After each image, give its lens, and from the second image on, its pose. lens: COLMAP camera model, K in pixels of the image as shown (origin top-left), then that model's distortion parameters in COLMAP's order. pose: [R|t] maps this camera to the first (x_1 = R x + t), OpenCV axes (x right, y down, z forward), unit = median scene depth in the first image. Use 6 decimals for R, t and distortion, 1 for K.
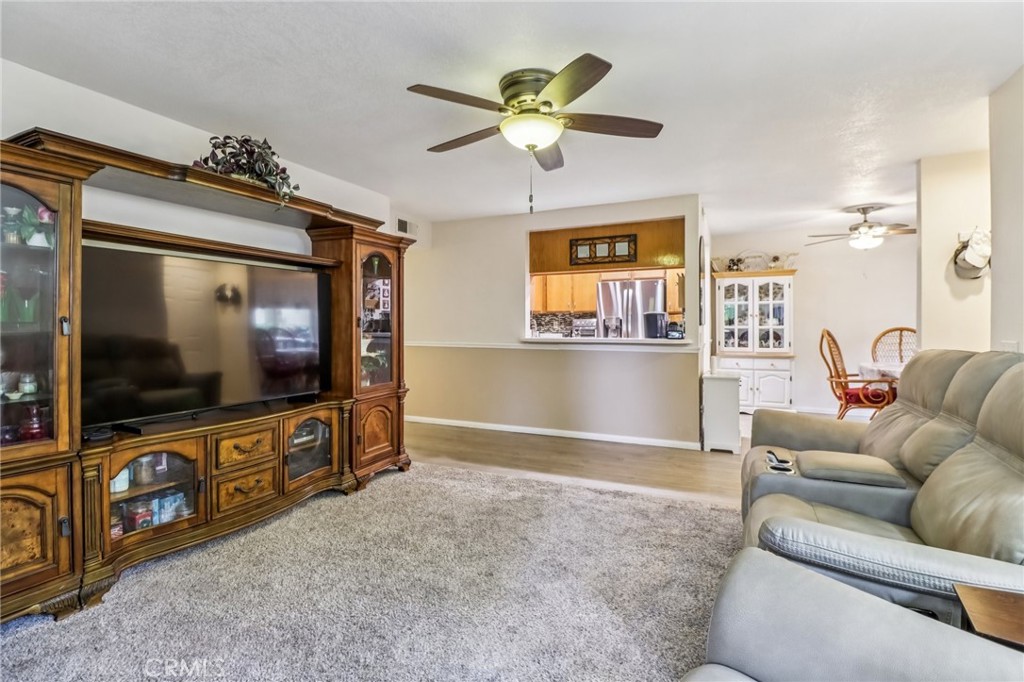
lens RADIAL K [[477.0, 0, 517.2], [0, 477.0, 324.6], [0, 0, 1]] dist [0.003025, -0.014528]
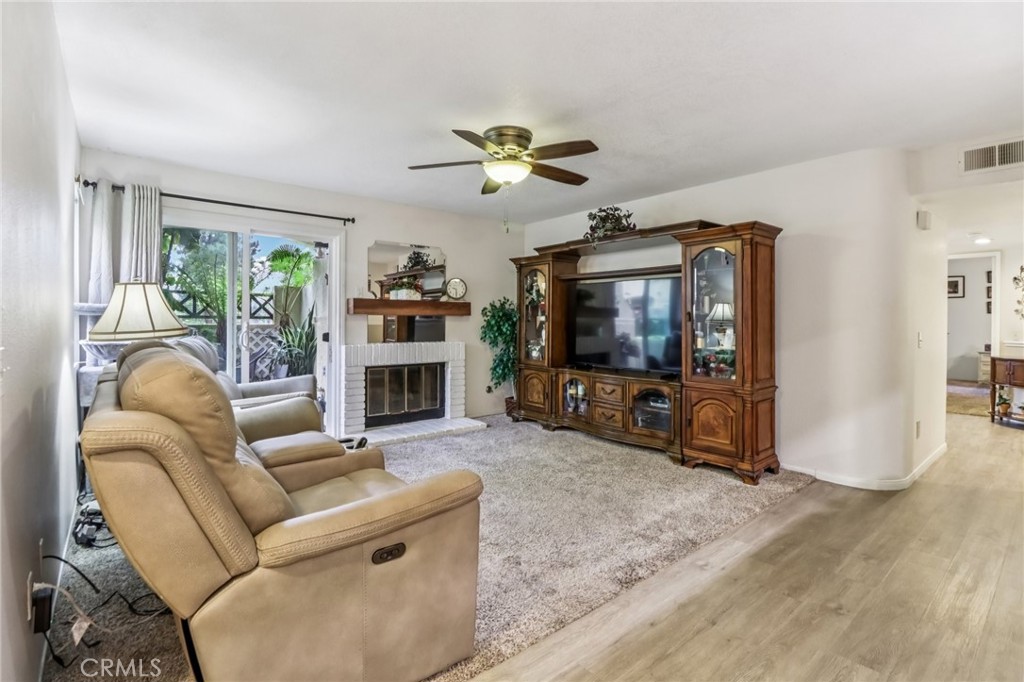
lens RADIAL K [[477.0, 0, 517.2], [0, 477.0, 324.6], [0, 0, 1]] dist [0.003025, -0.014528]
pose [[-0.428761, 0.008199, -0.903381, 0.592597], [-0.005888, 0.999912, 0.011870, 0.001973], [0.903399, 0.010409, -0.428675, 0.781123]]
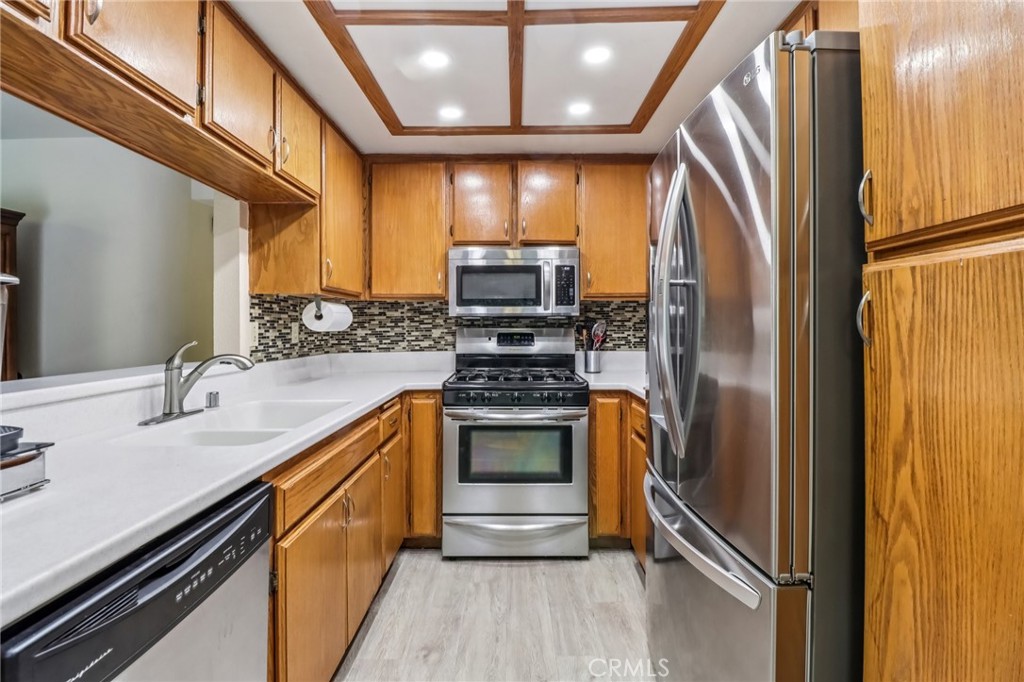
lens RADIAL K [[477.0, 0, 517.2], [0, 477.0, 324.6], [0, 0, 1]] dist [0.003025, -0.014528]
pose [[0.423981, 0.002025, -0.905669, 0.517843], [-0.003715, 0.999993, 0.000497, -0.007039], [0.905663, 0.003154, 0.423986, 1.148812]]
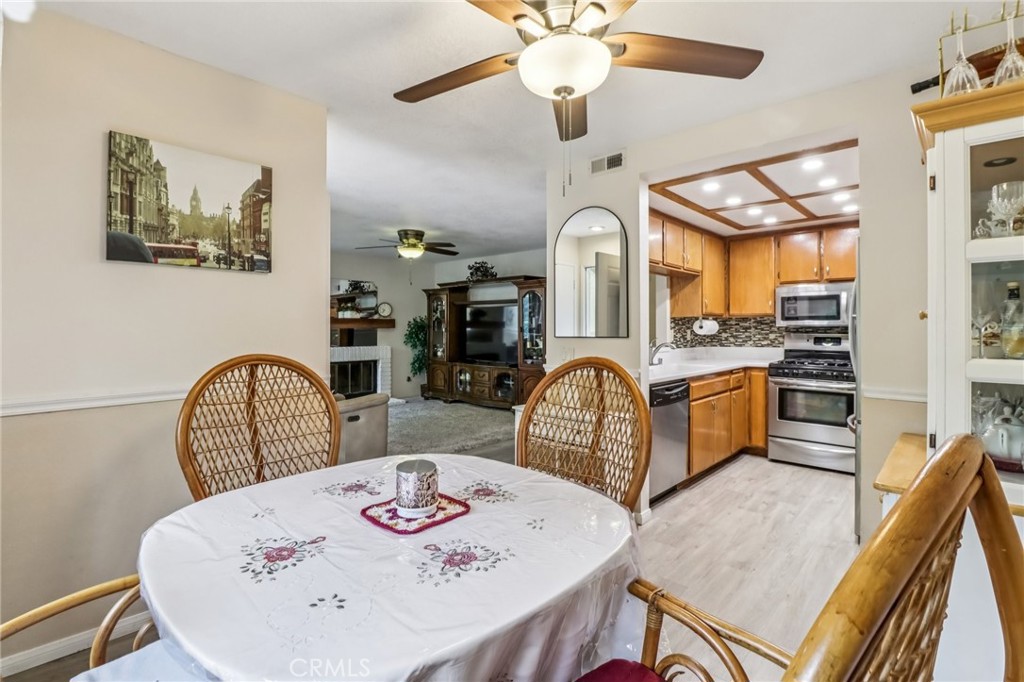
lens RADIAL K [[477.0, 0, 517.2], [0, 477.0, 324.6], [0, 0, 1]] dist [0.003025, -0.014528]
pose [[-0.307086, -0.000947, -0.951681, 1.068155], [-0.003353, 0.999994, 0.000087, -0.018743], [0.951676, 0.003218, -0.307088, 1.111540]]
